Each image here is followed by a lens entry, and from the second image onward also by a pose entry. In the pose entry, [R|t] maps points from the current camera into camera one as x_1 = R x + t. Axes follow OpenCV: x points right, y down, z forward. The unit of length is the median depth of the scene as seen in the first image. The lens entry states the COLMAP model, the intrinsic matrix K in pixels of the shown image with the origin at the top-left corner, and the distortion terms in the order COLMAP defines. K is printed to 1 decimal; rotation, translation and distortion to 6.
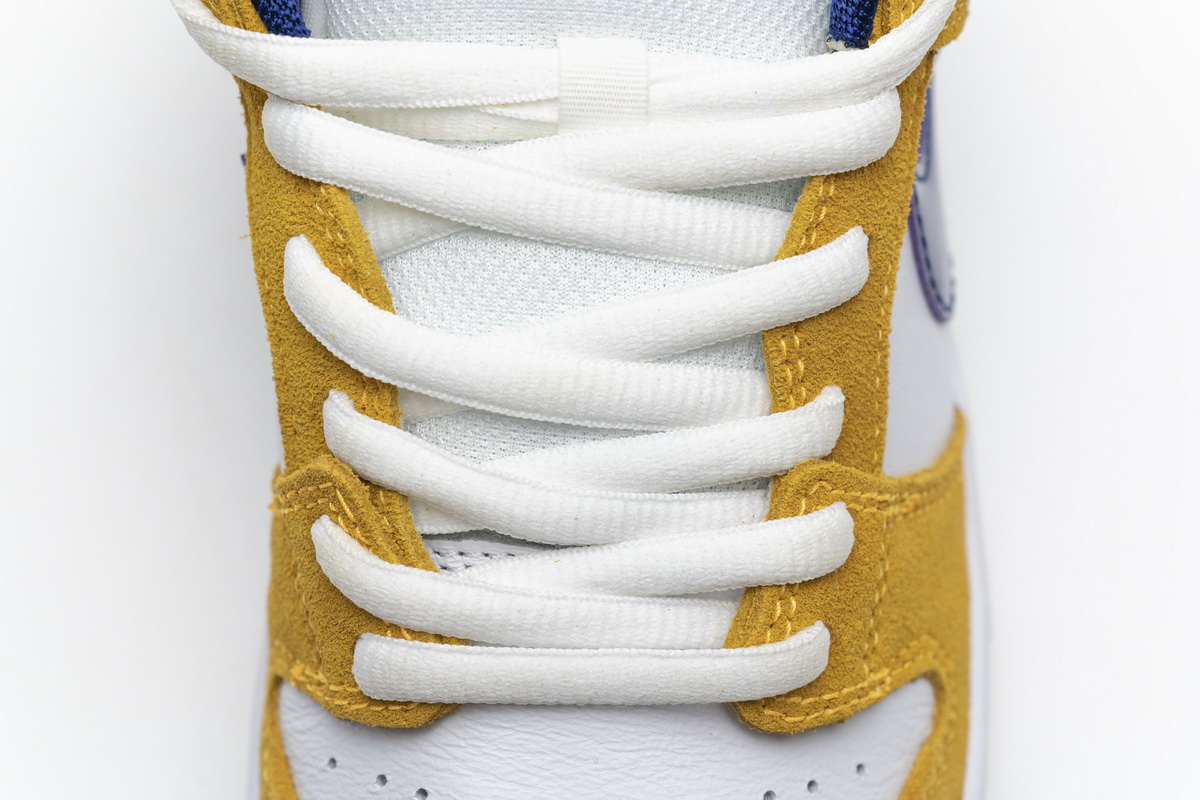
lens RADIAL K [[2383.8, 0, 598.4], [0, 2383.8, 399.9], [0, 0, 1]] dist [0.026464, 0.000000]
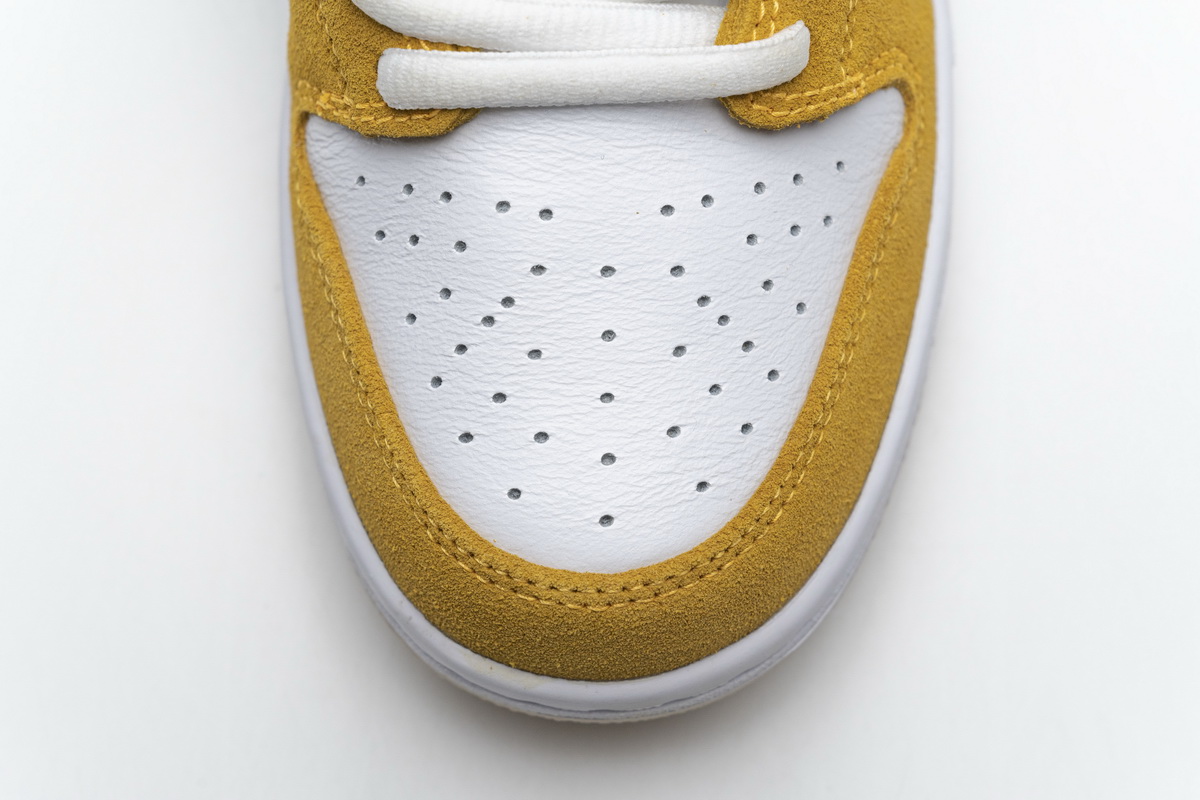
lens RADIAL K [[2383.8, 0, 602.0], [0, 2383.8, 400.1], [0, 0, 1]] dist [0.026464, 0.000000]
pose [[0.998677, -0.047979, 0.018489, -0.026991], [0.044804, 0.988429, 0.144914, 0.102025], [-0.025228, -0.143894, 0.989271, -0.108582]]
